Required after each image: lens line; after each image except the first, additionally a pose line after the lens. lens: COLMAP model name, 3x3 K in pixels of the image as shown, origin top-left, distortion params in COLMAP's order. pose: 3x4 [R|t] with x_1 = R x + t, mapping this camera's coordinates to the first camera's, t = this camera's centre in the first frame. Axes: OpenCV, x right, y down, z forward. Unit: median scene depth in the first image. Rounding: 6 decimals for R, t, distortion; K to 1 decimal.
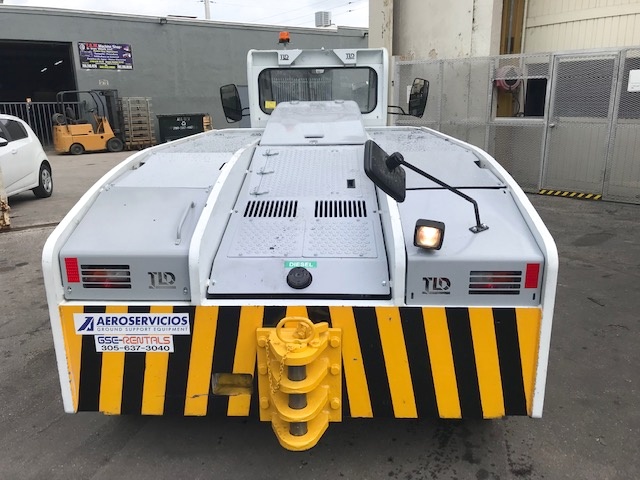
lens RADIAL K [[529.9, 0, 320.0], [0, 529.9, 240.0], [0, 0, 1]] dist [0.009529, 0.016097]
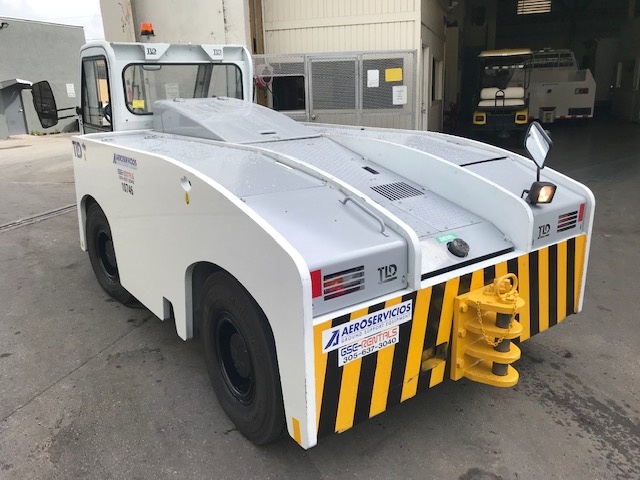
lens RADIAL K [[530.9, 0, 319.2], [0, 530.9, 238.7], [0, 0, 1]] dist [0.002591, 0.003141]
pose [[0.785362, -0.179016, 0.592588, -0.959629], [0.178926, 0.982059, 0.059540, -0.070523], [-0.592615, 0.059269, 0.803302, 0.260740]]
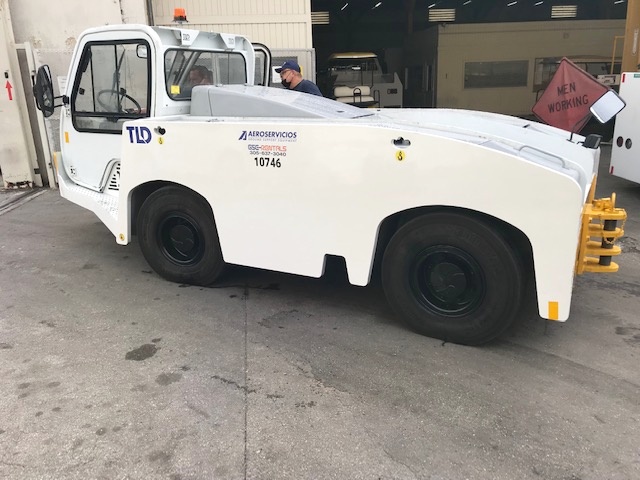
lens RADIAL K [[529.9, 0, 320.0], [0, 529.9, 240.0], [0, 0, 1]] dist [0.009529, 0.016097]
pose [[0.464755, -0.246436, 0.850454, -1.807870], [0.251259, 0.957711, 0.140208, -0.174321], [-0.849042, 0.148522, 0.507020, 0.859678]]
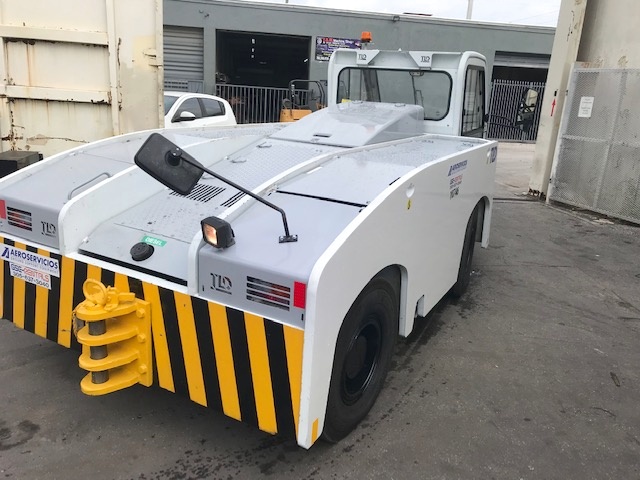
lens RADIAL K [[529.9, 0, 320.0], [0, 529.9, 240.0], [0, 0, 1]] dist [0.009529, 0.016097]
pose [[0.887332, 0.192299, -0.419122, 0.769737], [-0.190212, 0.980607, 0.047214, -0.077428], [0.420073, 0.037828, 0.906702, 0.140735]]
